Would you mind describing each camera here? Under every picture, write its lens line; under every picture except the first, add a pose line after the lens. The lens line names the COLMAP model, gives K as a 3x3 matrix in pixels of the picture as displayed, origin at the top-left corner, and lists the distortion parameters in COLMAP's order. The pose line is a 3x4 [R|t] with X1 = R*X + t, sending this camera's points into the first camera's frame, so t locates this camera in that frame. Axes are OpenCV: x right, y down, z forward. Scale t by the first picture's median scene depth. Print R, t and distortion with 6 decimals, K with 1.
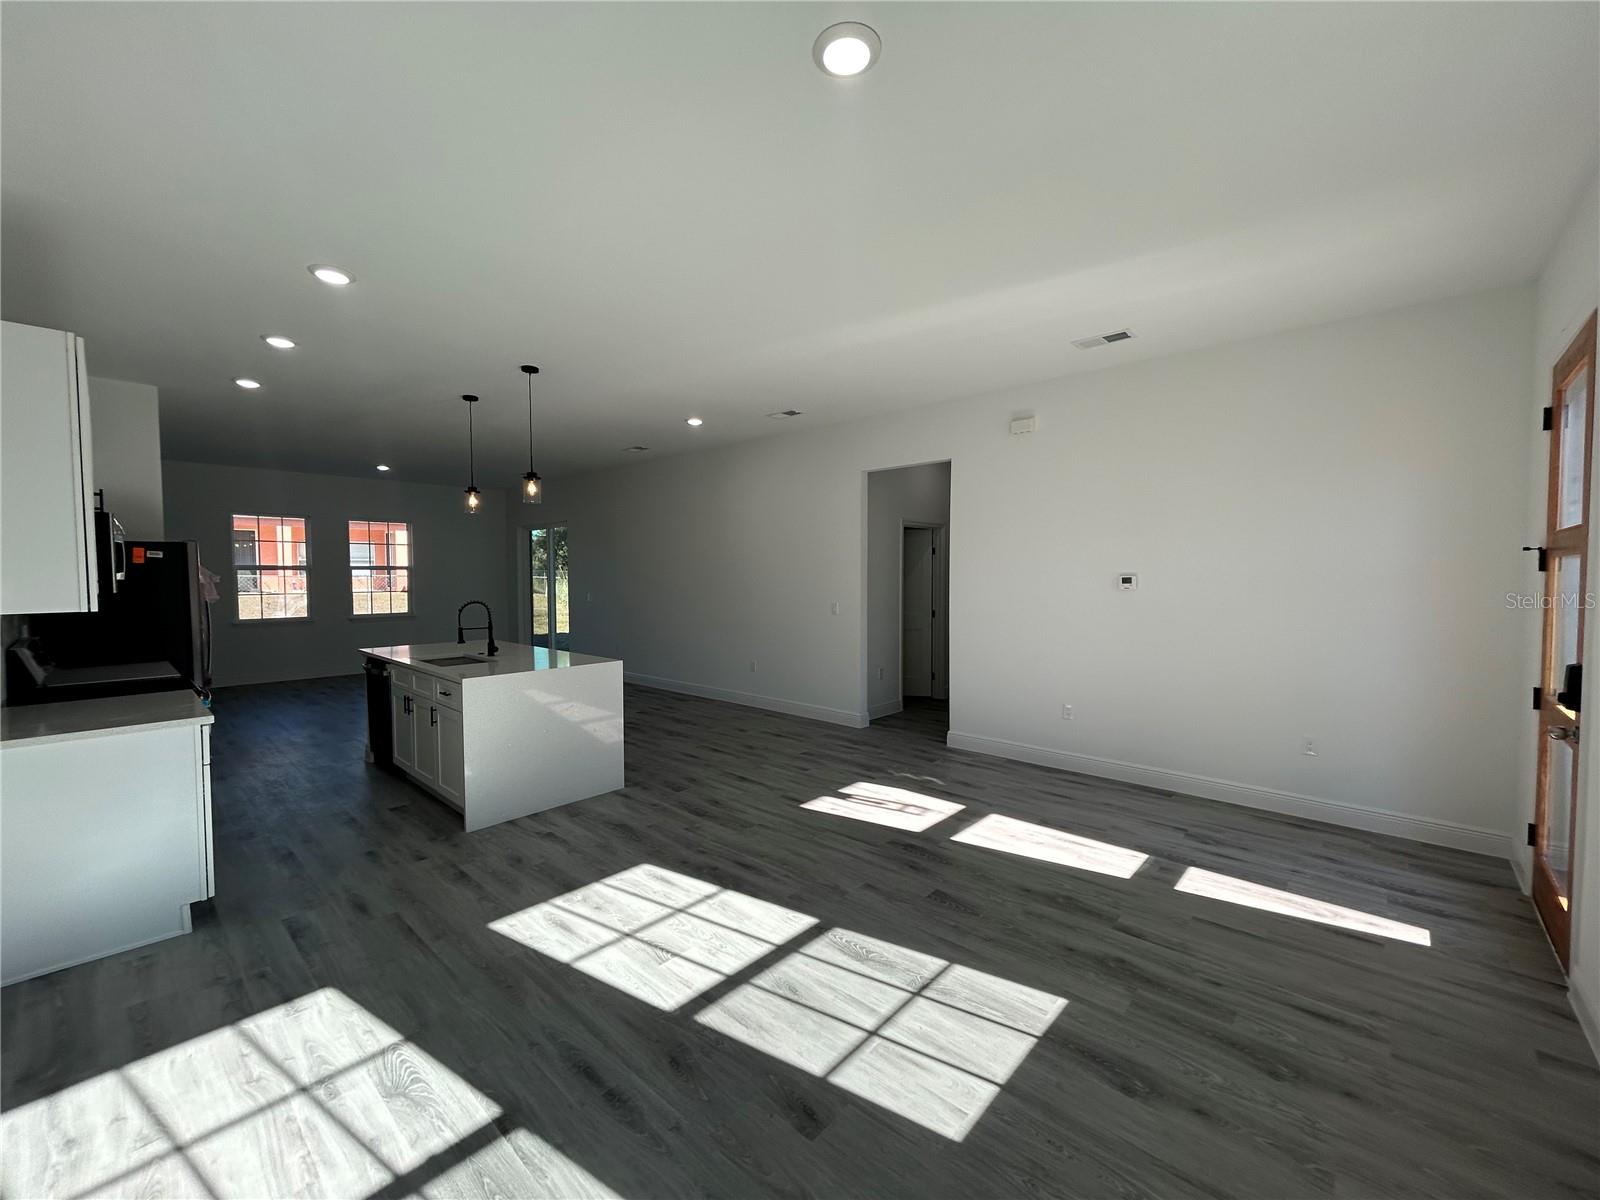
lens RADIAL K [[644.2, 0, 799.1], [0, 644.2, 598.3], [0, 0, 1]] dist [0.000061, 0.000385]
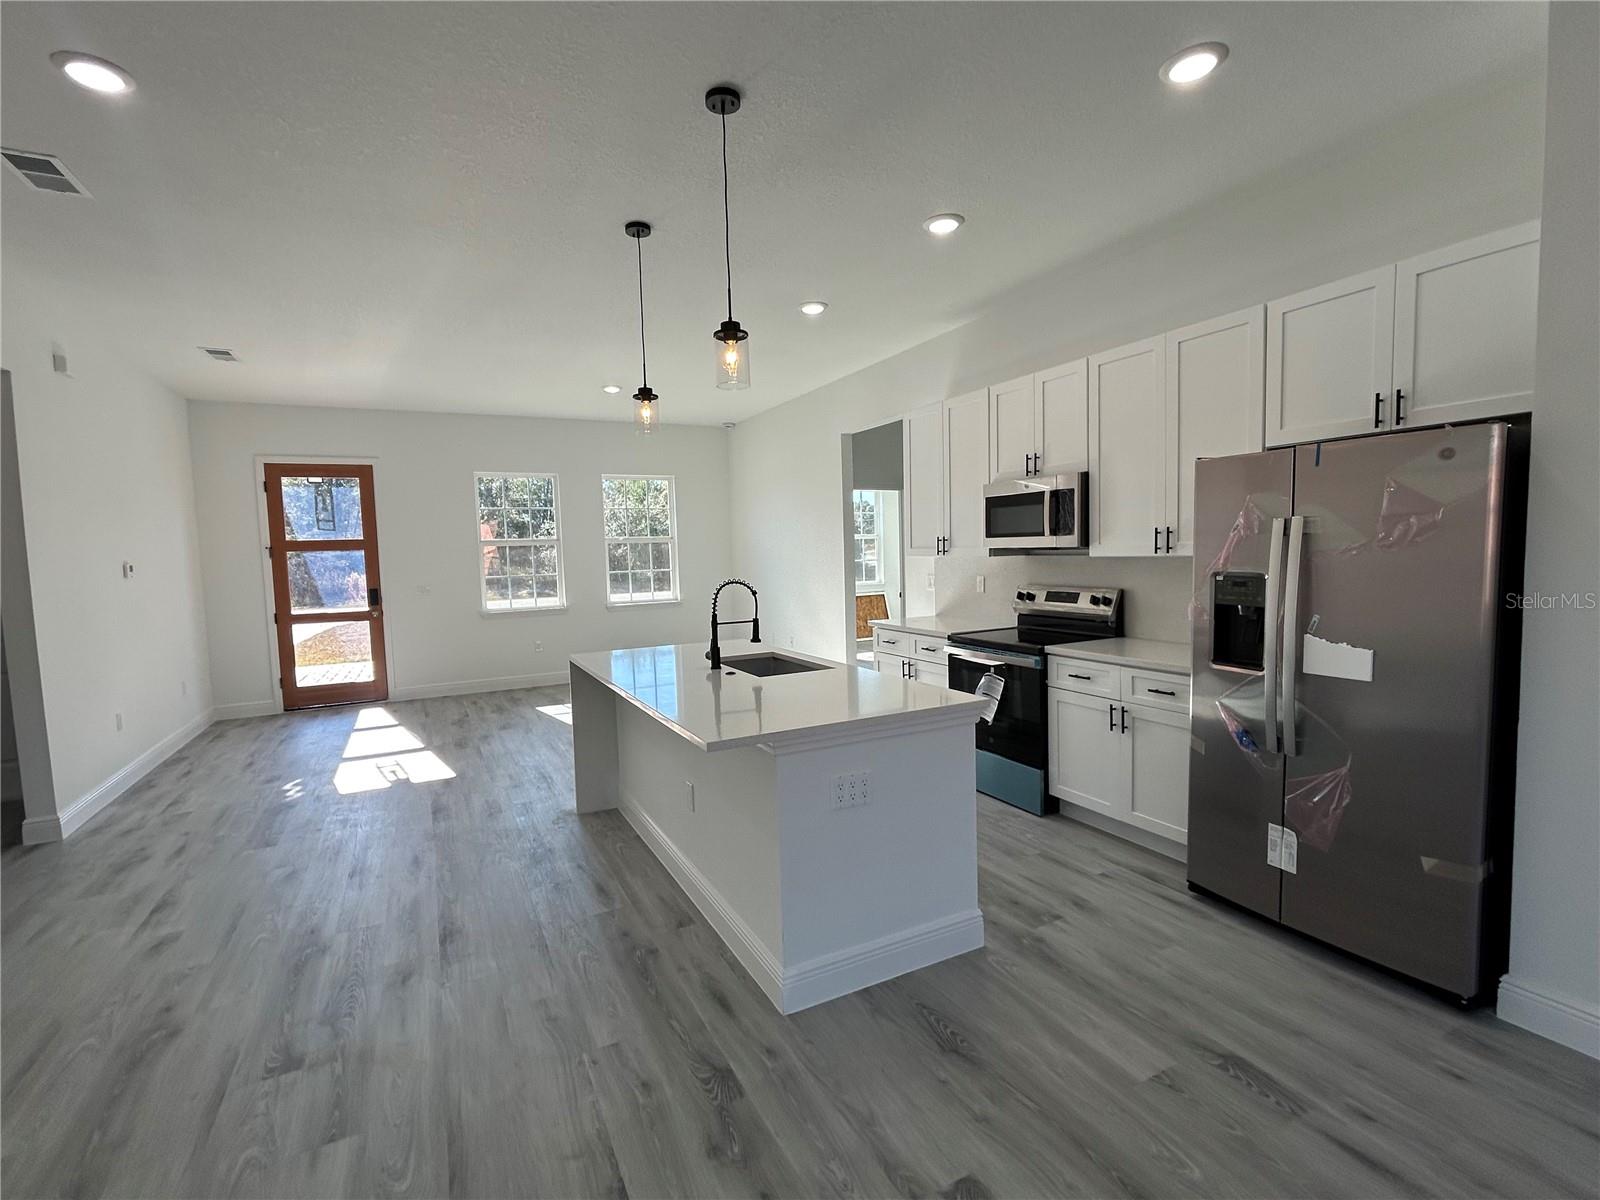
lens RADIAL K [[732.1, 0, 798.3], [0, 732.1, 597.5], [0, 0, 1]] dist [0.000601, 0.000153]
pose [[-0.937078, 0.007099, 0.349047, -0.719225], [0.046123, 0.993547, 0.103617, -0.045252], [-0.346059, 0.113196, -0.931359, 1.460311]]
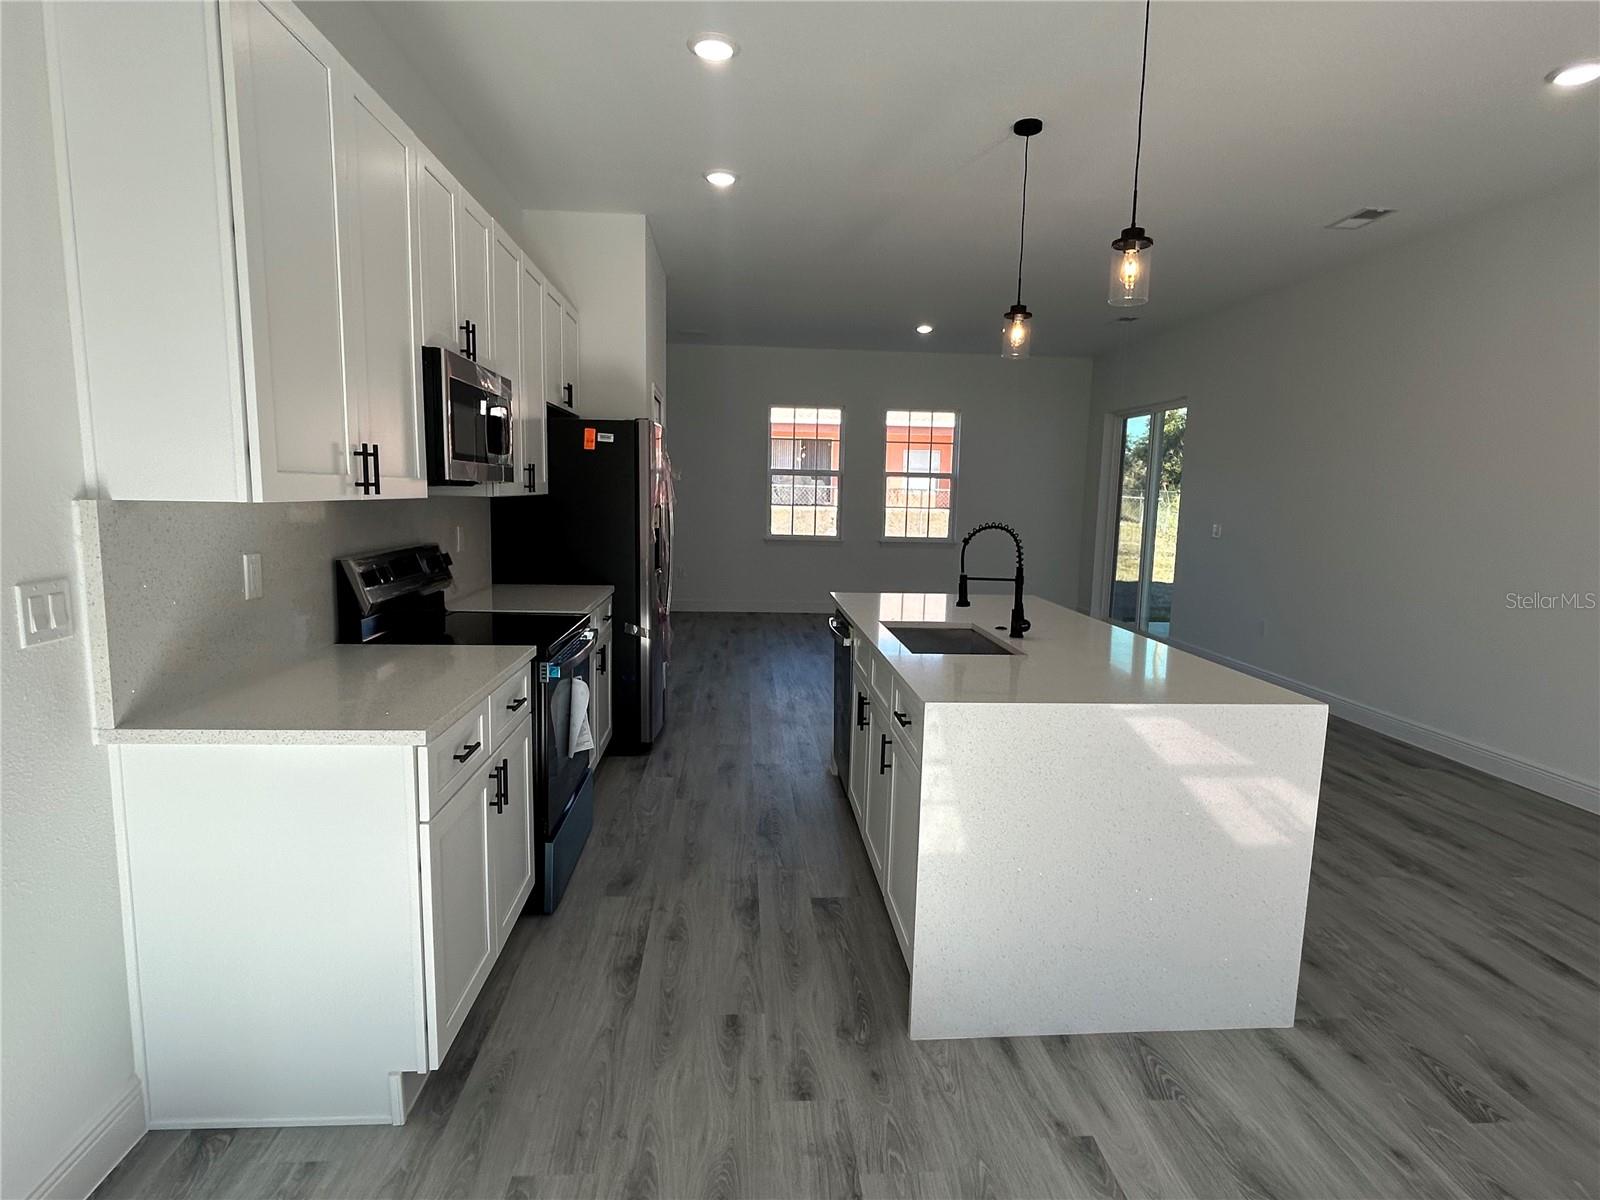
lens RADIAL K [[846.8, 0, 803.2], [0, 846.8, 602.4], [0, 0, 1]] dist [0.002077, 0.001679]
pose [[0.729023, 0.111696, -0.675315, -0.144883], [-0.053696, 0.992888, 0.106256, 0.002280], [0.682380, -0.041201, 0.729836, 0.373240]]
